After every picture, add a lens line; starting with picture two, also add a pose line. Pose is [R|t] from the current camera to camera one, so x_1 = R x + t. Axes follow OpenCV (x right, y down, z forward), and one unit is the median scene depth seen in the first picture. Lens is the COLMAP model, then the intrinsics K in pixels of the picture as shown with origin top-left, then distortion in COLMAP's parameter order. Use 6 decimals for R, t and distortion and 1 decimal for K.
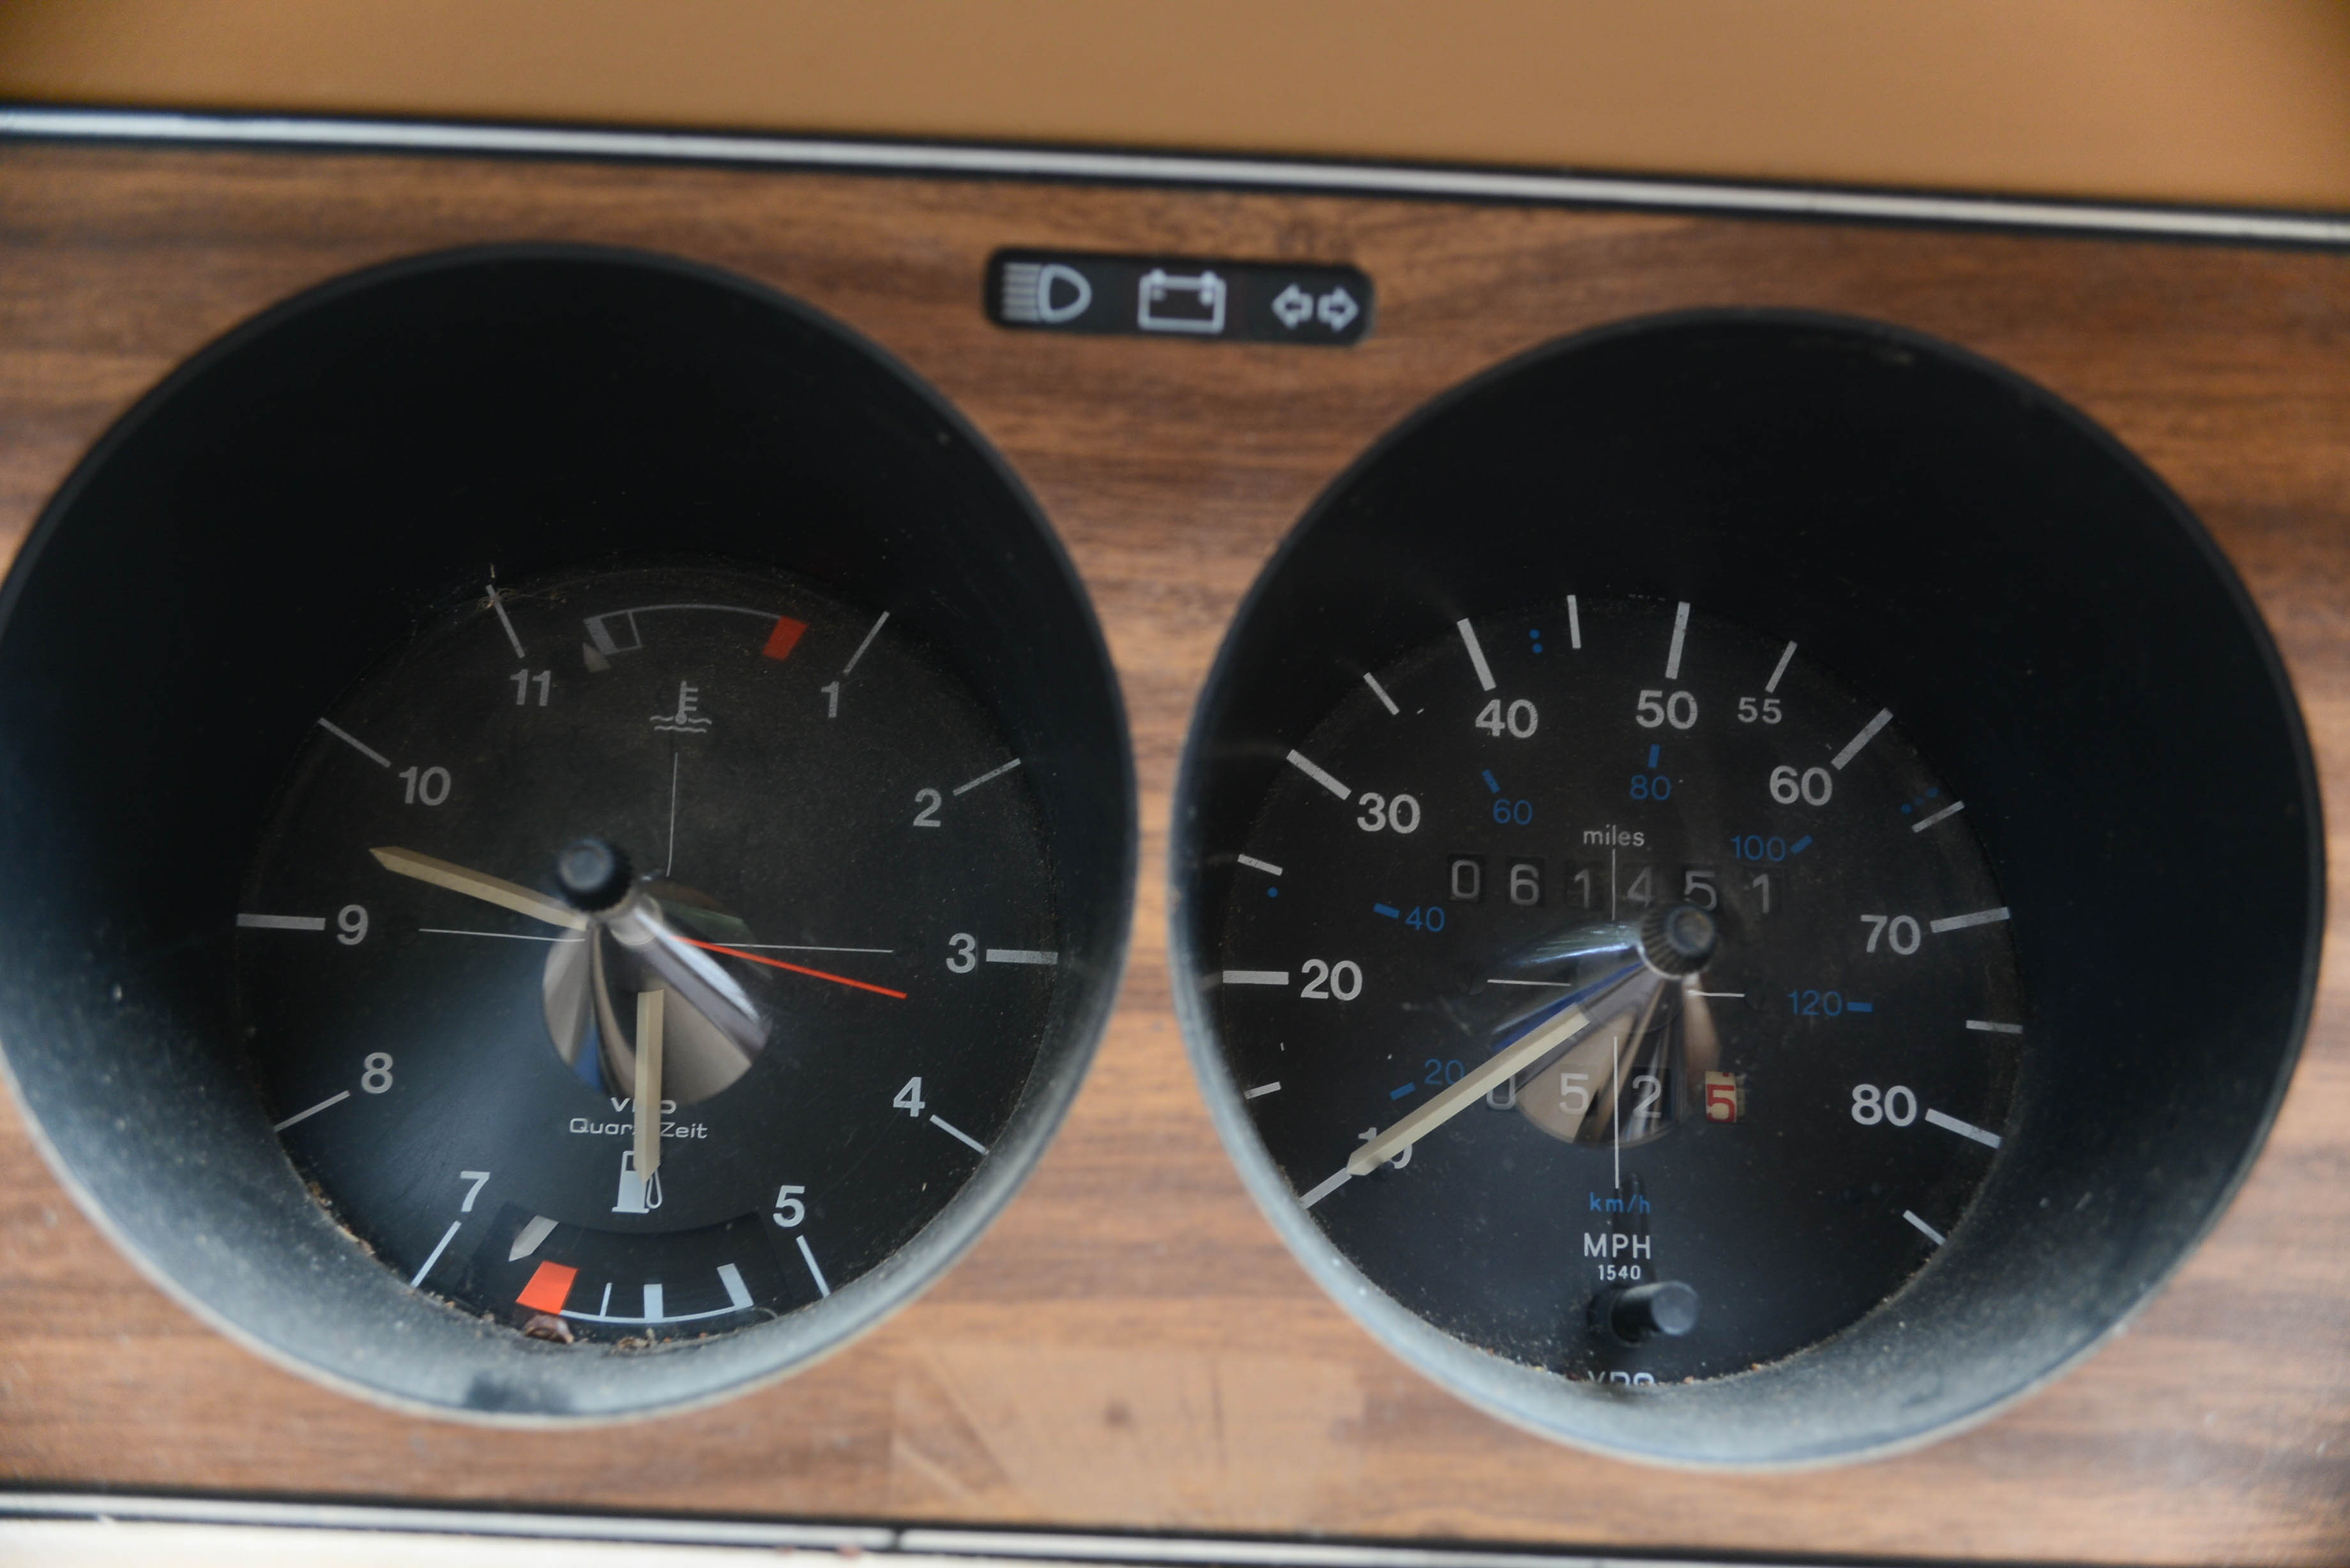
lens RADIAL K [[2417.5, 0, 1176.9], [0, 2417.5, 776.3], [0, 0, 1]] dist [0.001829, 0.000000]
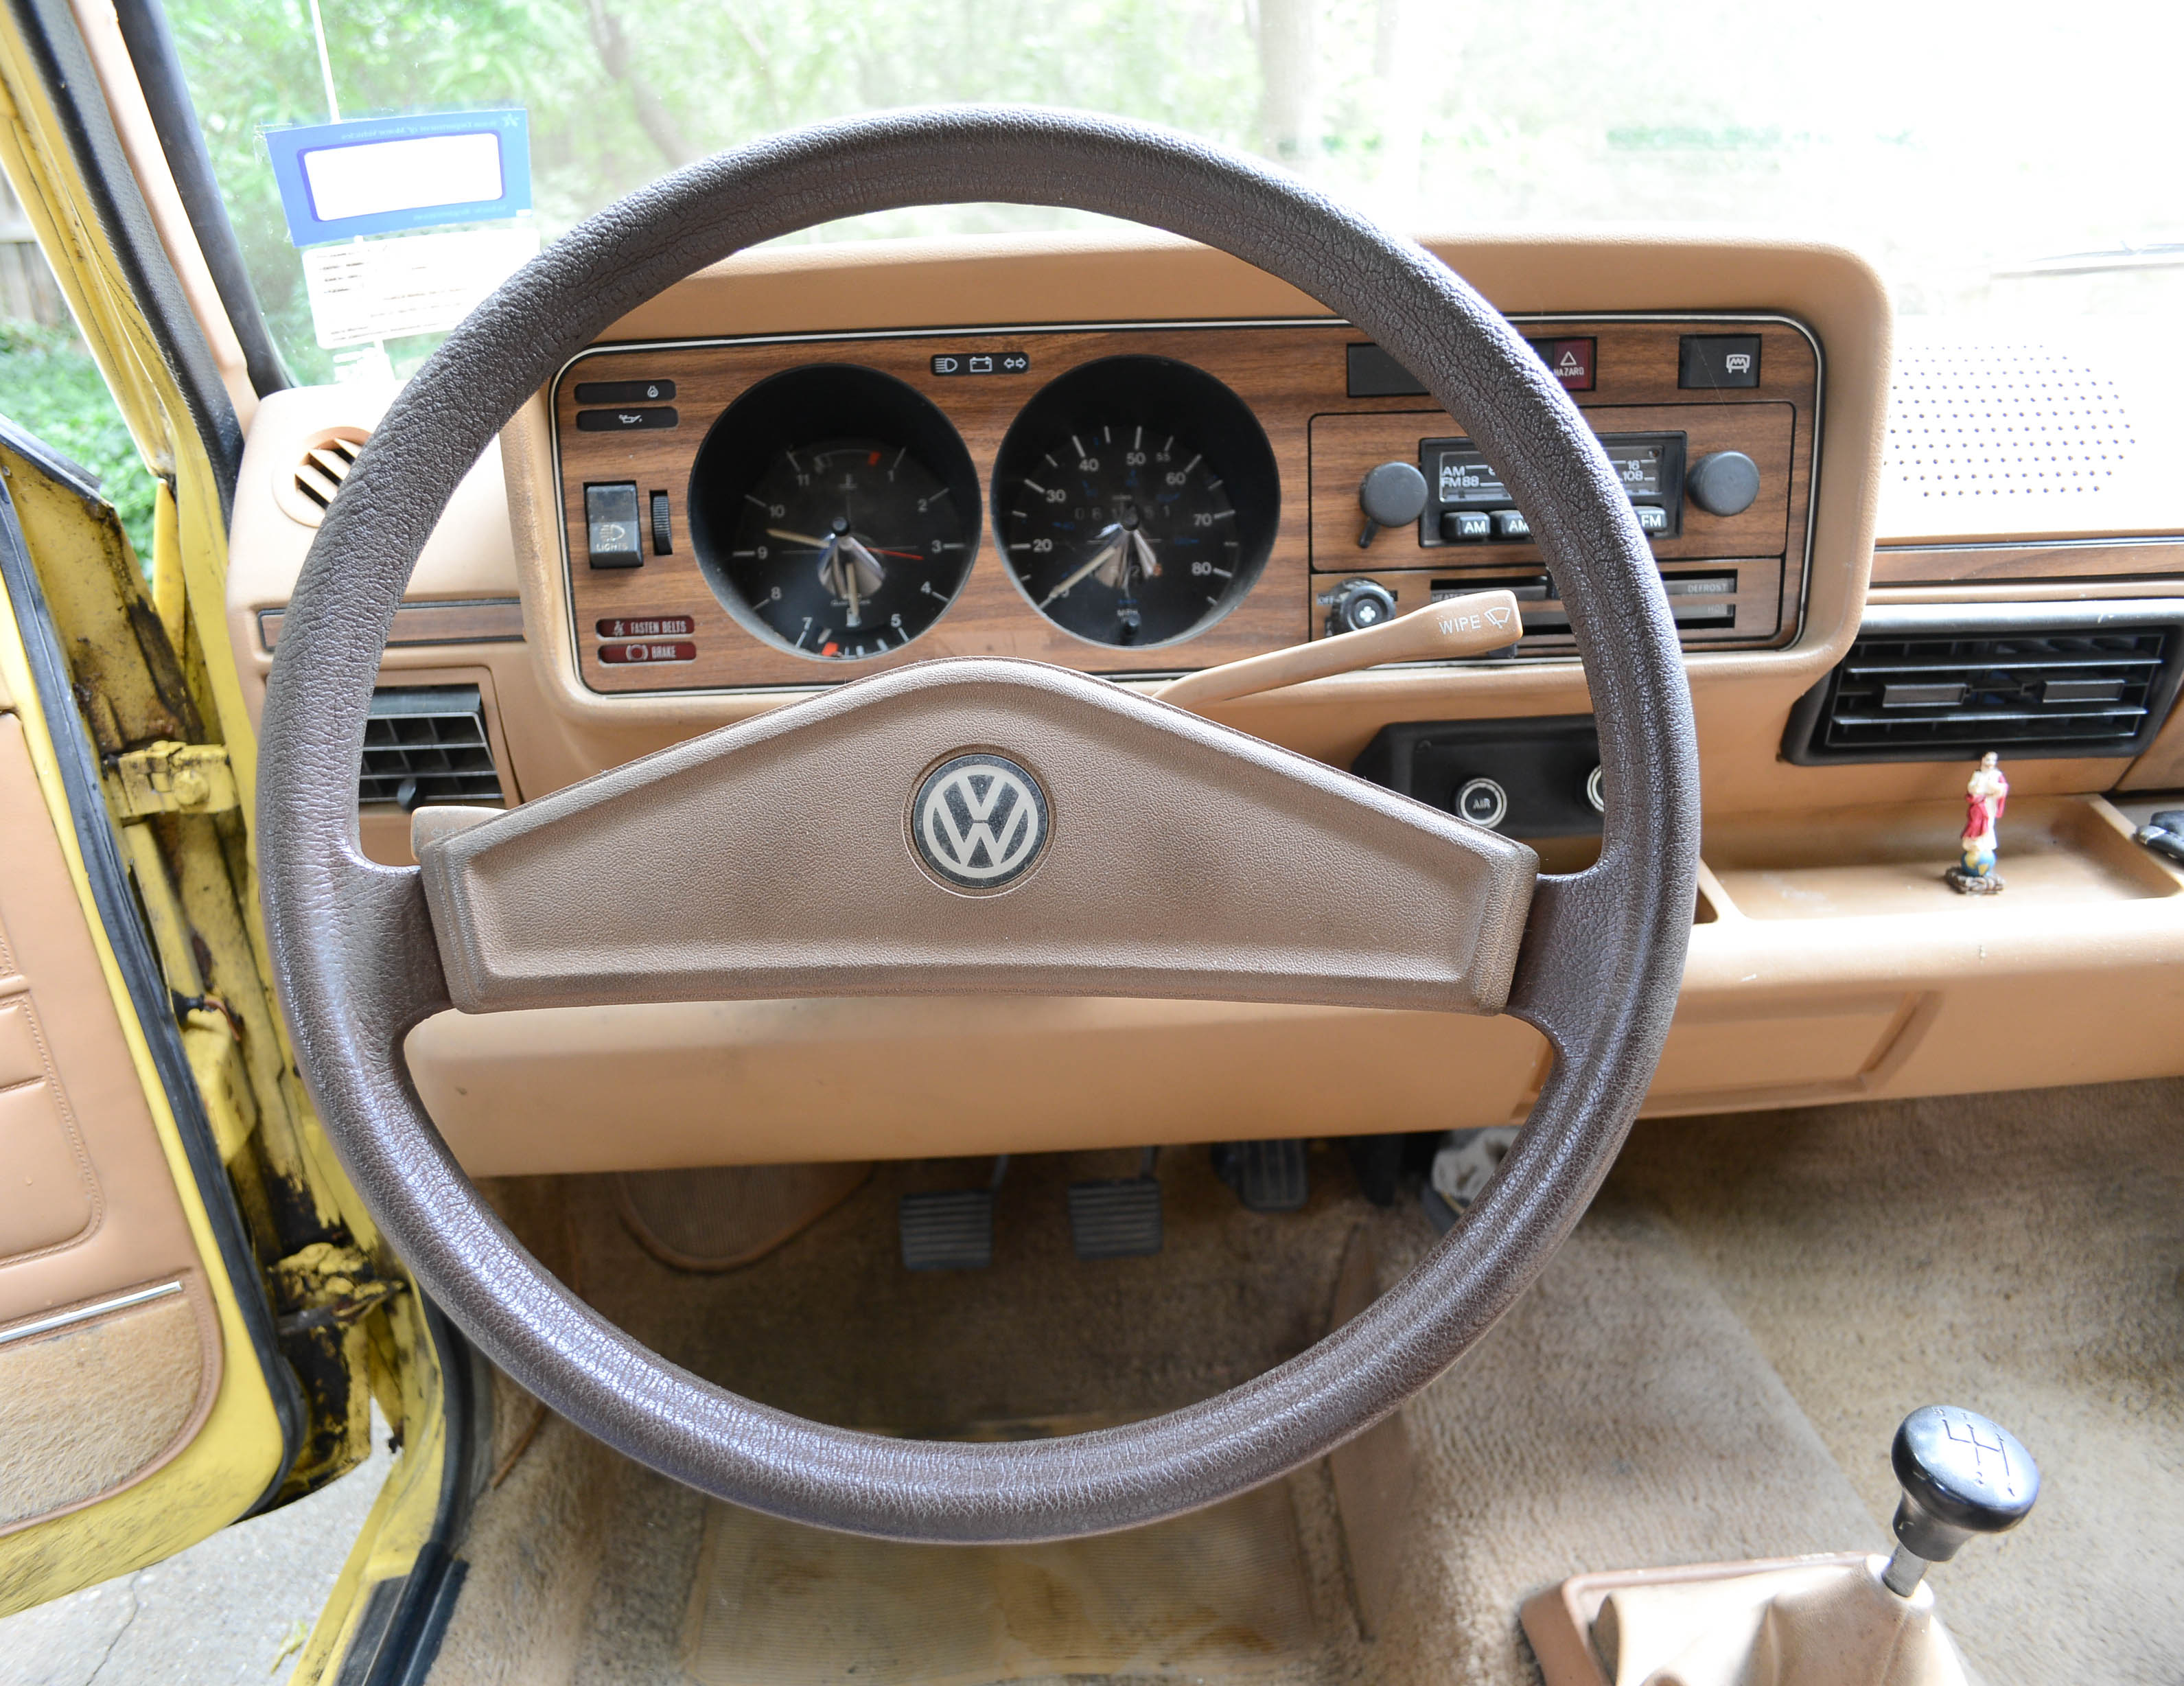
lens RADIAL K [[1539.0, 0, 1065.8], [0, 1539.0, 825.6], [0, 0, 1]] dist [-0.065727, 0.013162]
pose [[0.996456, -0.083506, 0.010127, 0.051702], [0.079880, 0.977107, 0.197182, 0.056427], [-0.026361, -0.195674, 0.980315, -1.582390]]
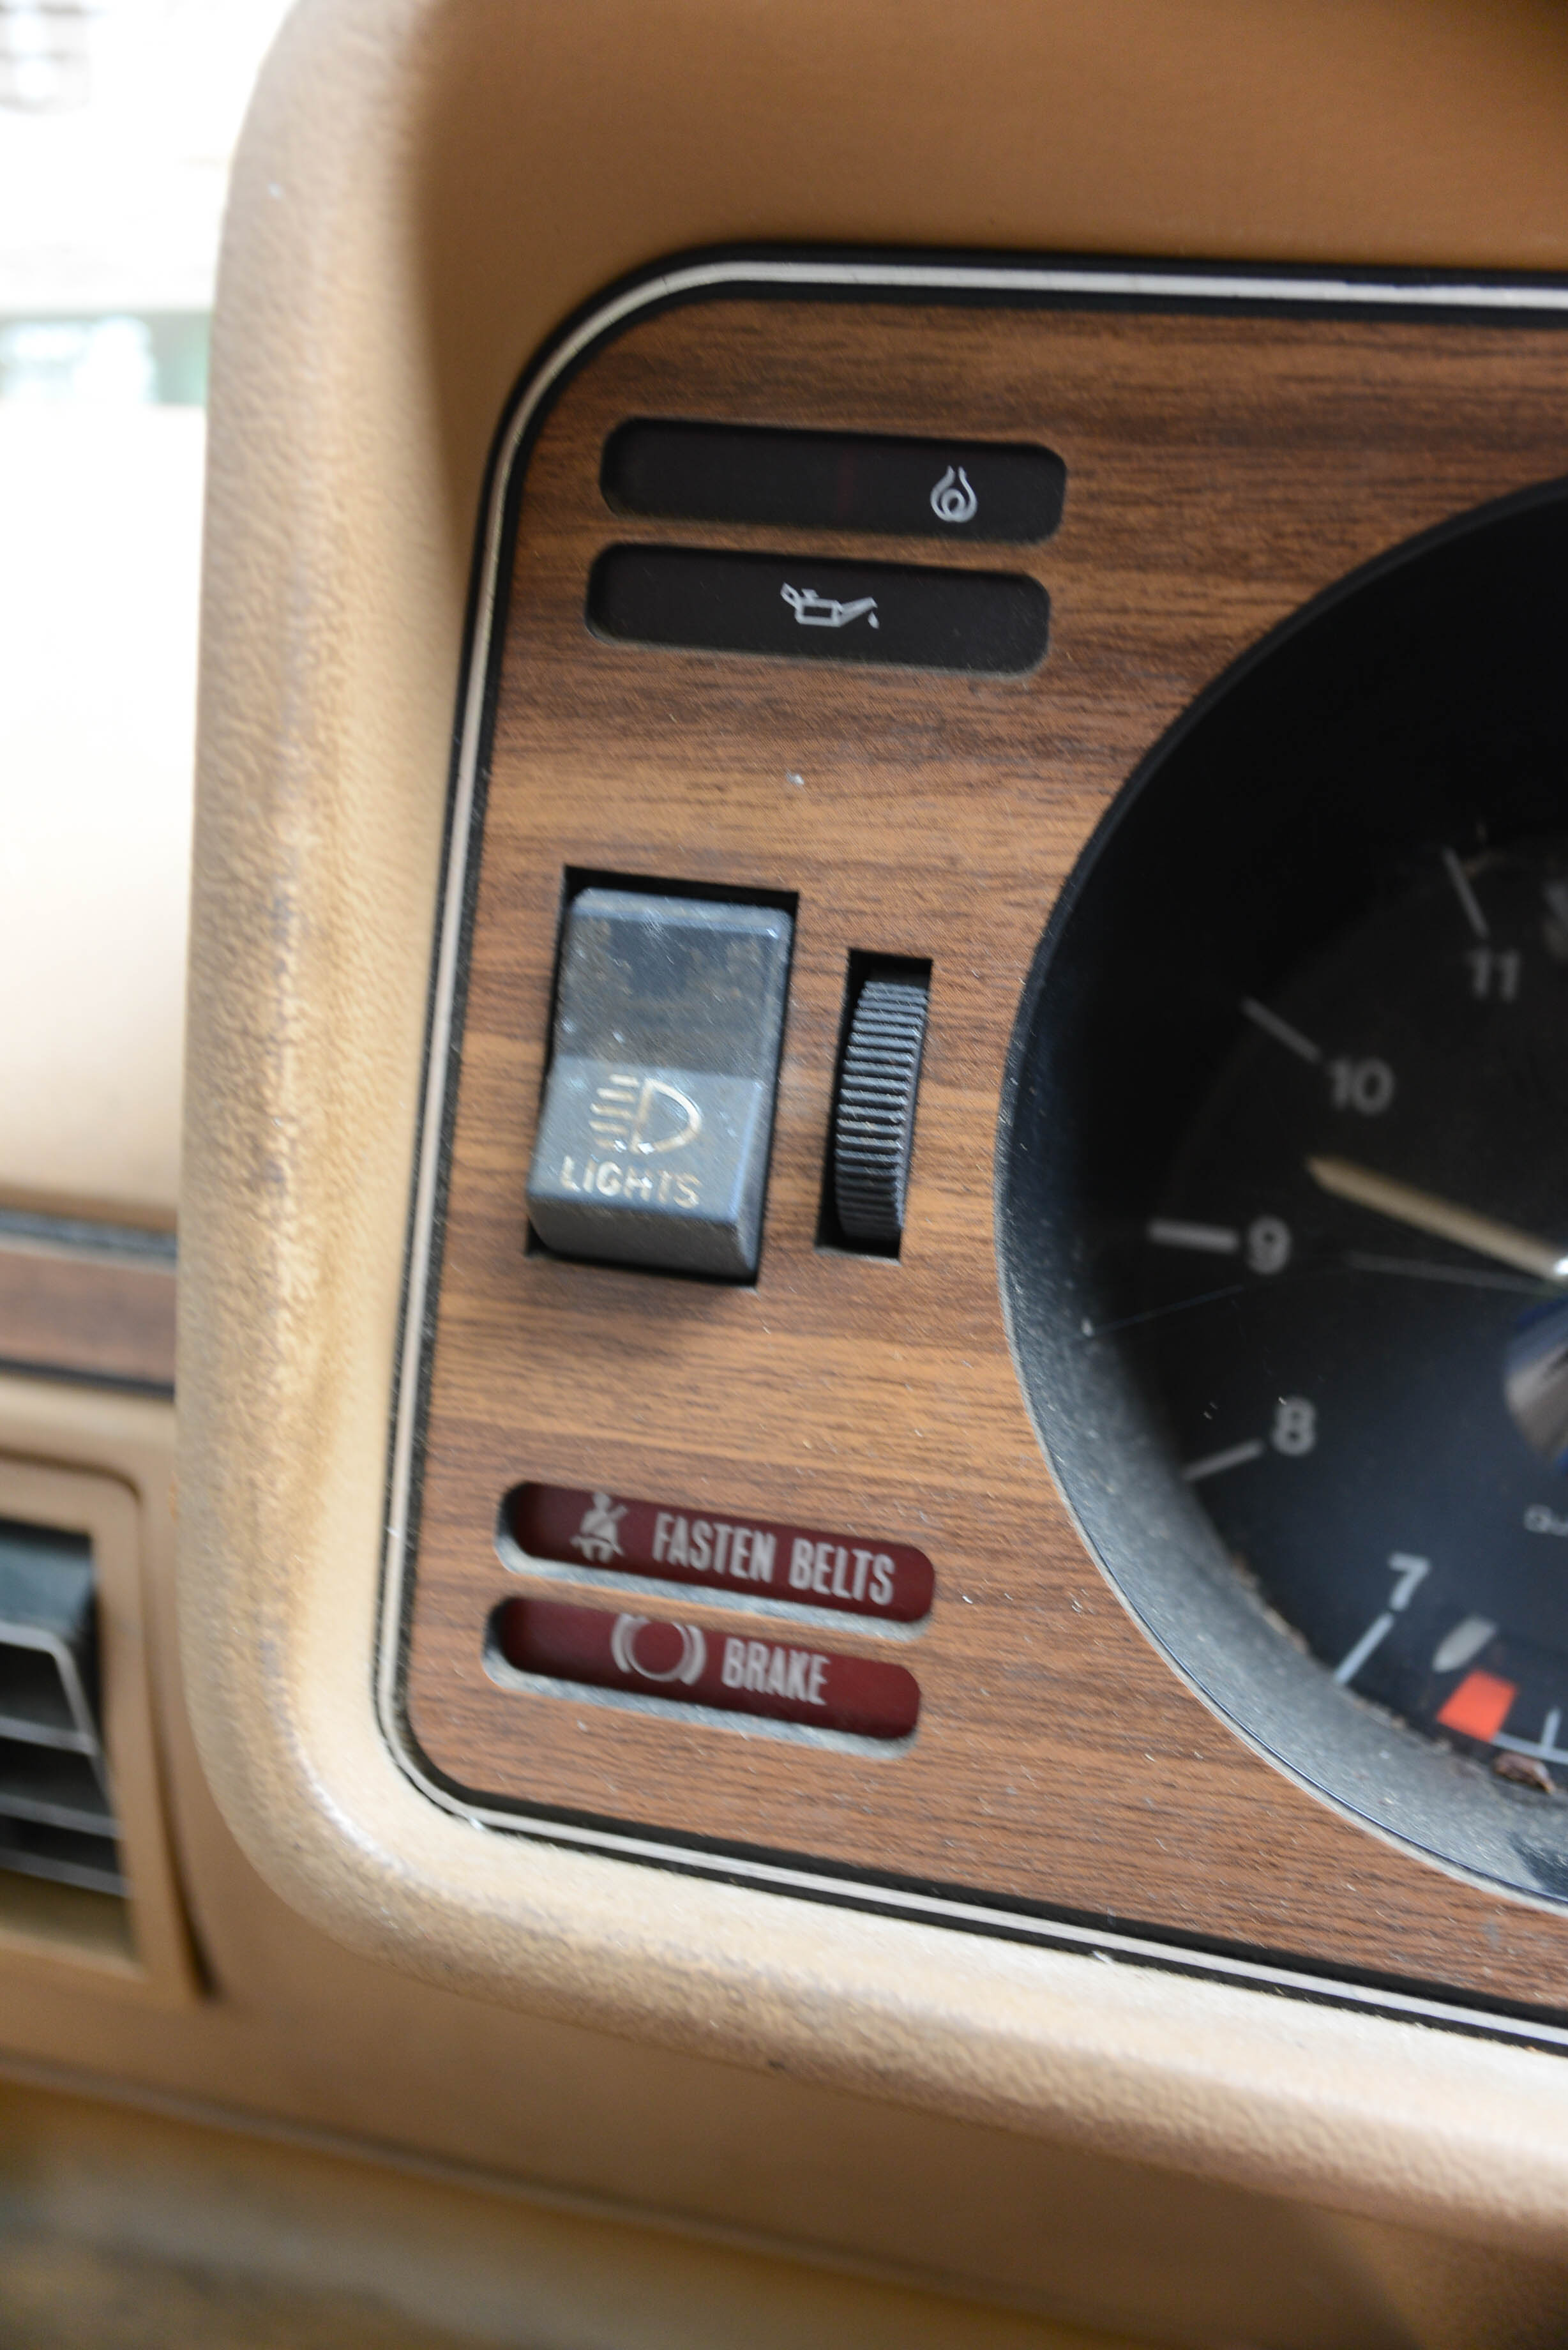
lens RADIAL K [[2762.4, 0, 784.5], [0, 2762.4, 1194.6], [0, 0, 1]] dist [0.014004, 0.000000]
pose [[0.960632, 0.092305, -0.262043, -0.317041], [-0.068683, 0.992820, 0.097935, -0.048167], [0.269201, -0.076082, 0.960074, 0.049028]]
